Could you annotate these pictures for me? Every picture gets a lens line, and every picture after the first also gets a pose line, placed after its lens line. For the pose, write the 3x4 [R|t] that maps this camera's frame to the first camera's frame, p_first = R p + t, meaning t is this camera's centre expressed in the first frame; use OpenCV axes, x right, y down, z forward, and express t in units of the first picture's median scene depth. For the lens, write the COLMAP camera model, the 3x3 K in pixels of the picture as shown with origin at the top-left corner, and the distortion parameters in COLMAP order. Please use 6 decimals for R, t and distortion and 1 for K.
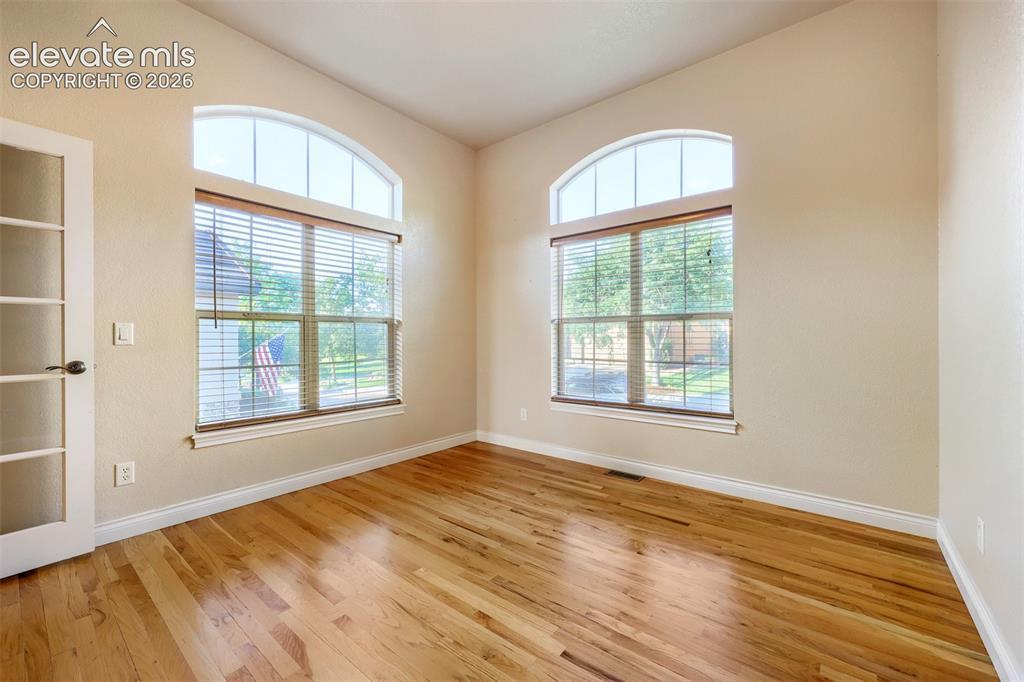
lens RADIAL K [[412.2, 0, 506.7], [0, 412.2, 338.3], [0, 0, 1]] dist [-0.001920, -0.000235]
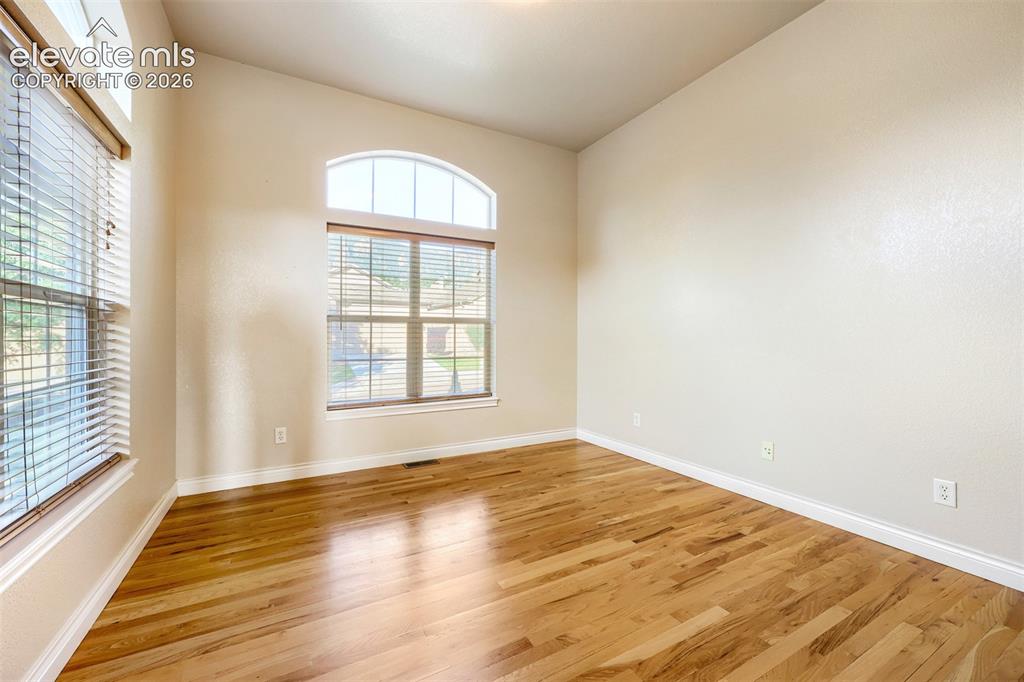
lens RADIAL K [[412.2, 0, 508.8], [0, 412.2, 341.0], [0, 0, 1]] dist [-0.001920, -0.000235]
pose [[0.367939, -0.004763, 0.929838, -0.674828], [0.000214, 0.999987, 0.005038, 0.002564], [-0.929850, -0.001655, 0.367935, 0.401806]]
